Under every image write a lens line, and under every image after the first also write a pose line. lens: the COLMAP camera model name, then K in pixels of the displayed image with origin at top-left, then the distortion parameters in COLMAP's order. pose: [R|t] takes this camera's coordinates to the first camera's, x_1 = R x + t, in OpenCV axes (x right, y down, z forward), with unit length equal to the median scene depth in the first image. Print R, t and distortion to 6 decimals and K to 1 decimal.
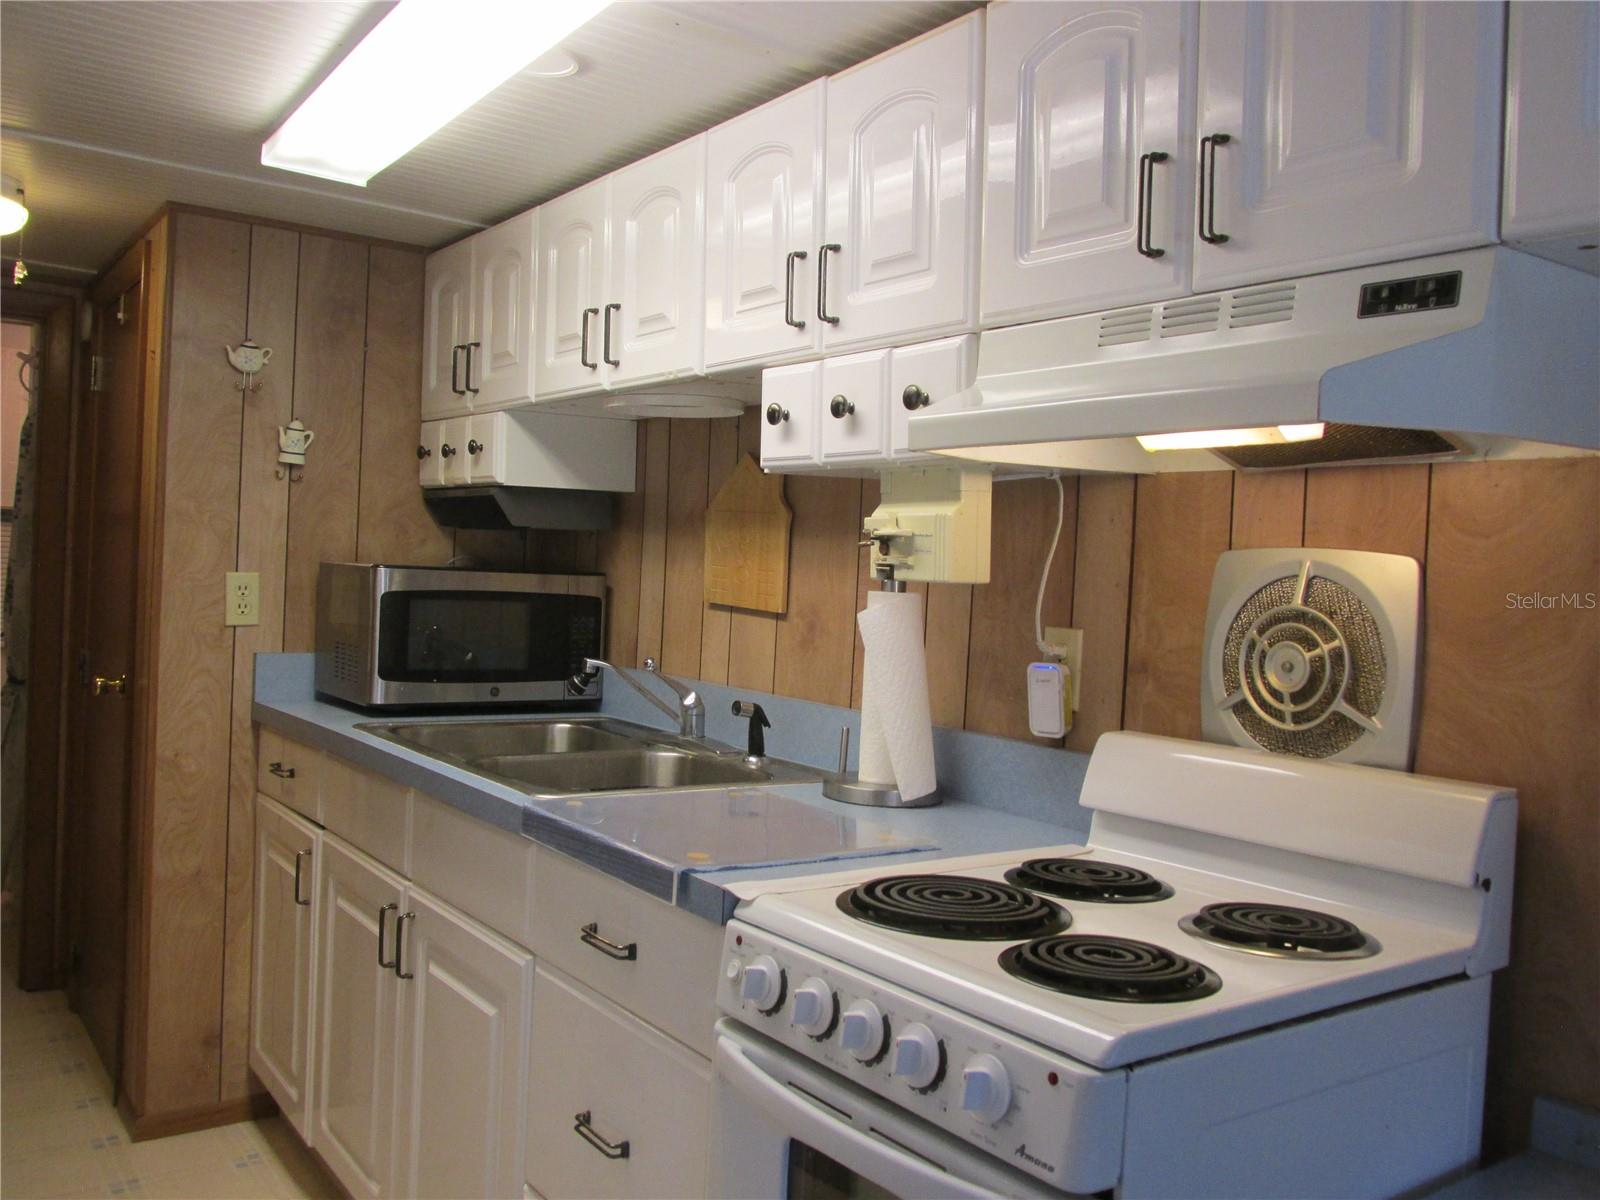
lens RADIAL K [[1344.1, 0, 809.3], [0, 1344.1, 595.8], [0, 0, 1]] dist [-0.033378, 0.012842]
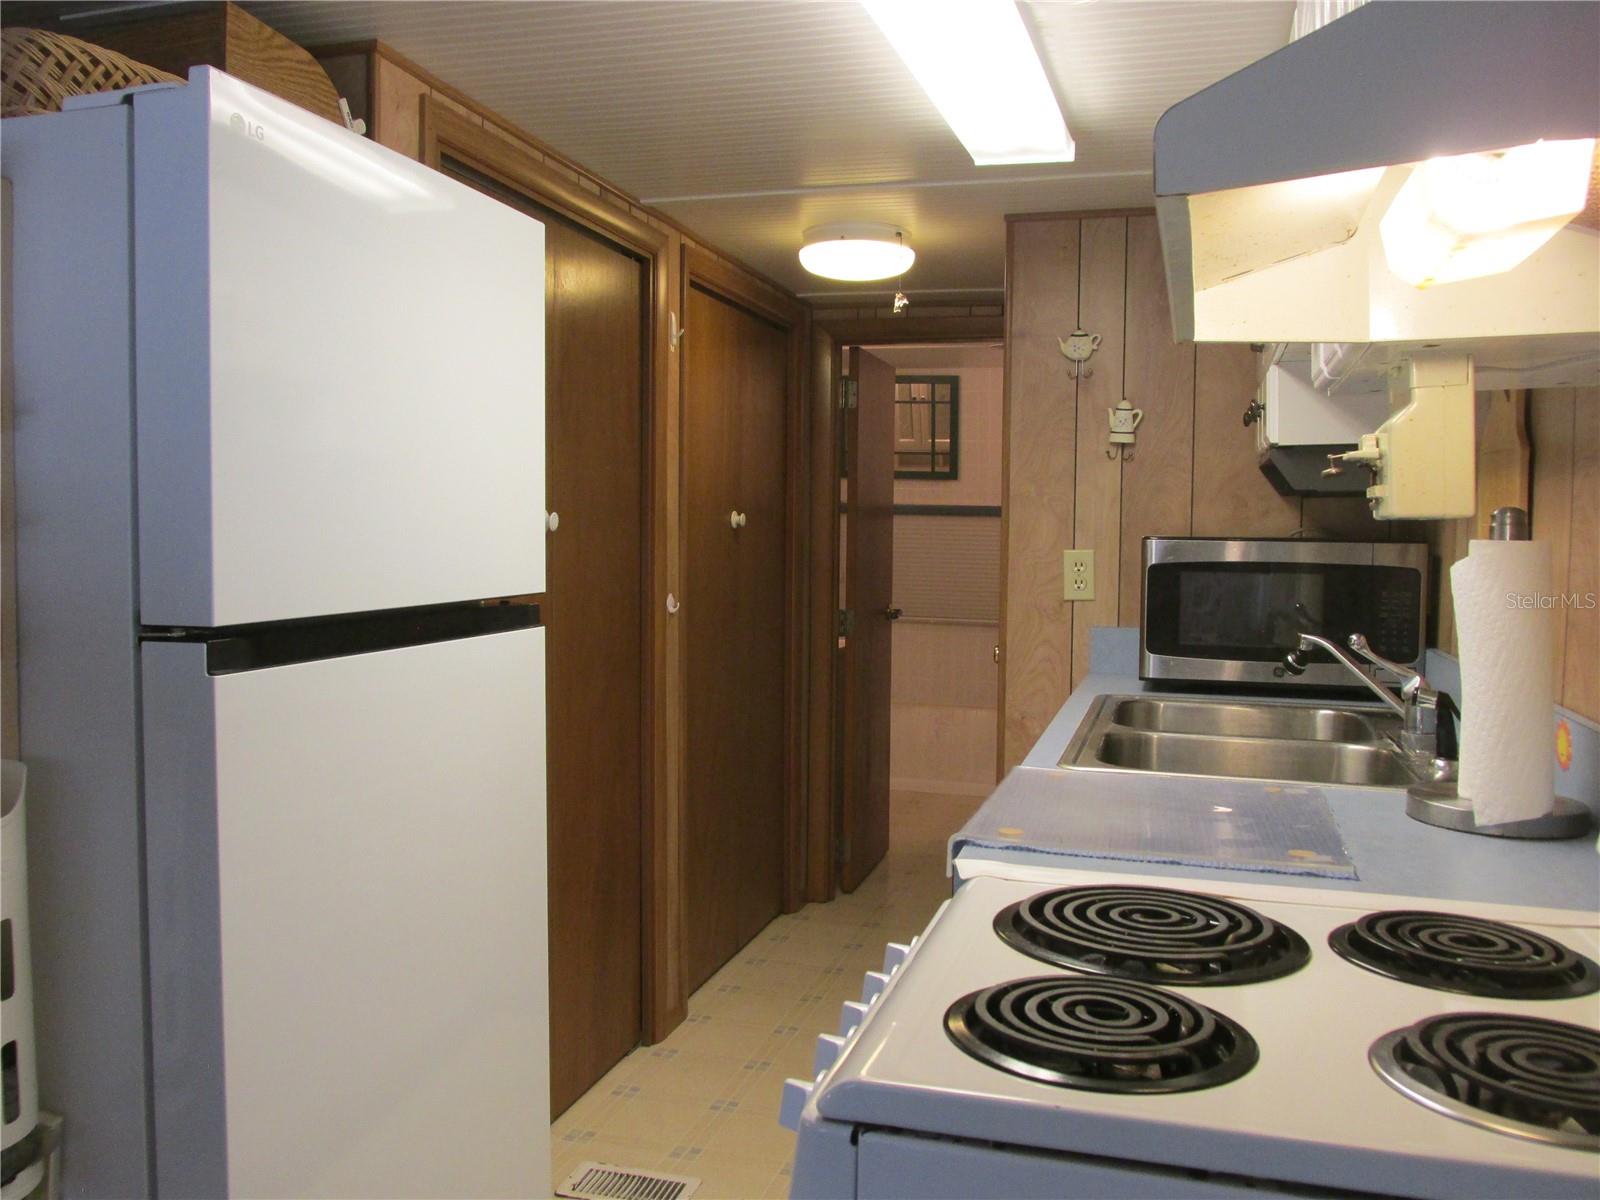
lens RADIAL K [[1344.1, 0, 805.8], [0, 1344.1, 602.9], [0, 0, 1]] dist [-0.033378, 0.012842]
pose [[0.612760, 0.002798, -0.790264, 0.298464], [0.002263, 0.999983, 0.005295, 0.019439], [0.790266, -0.005033, 0.612744, 0.188597]]
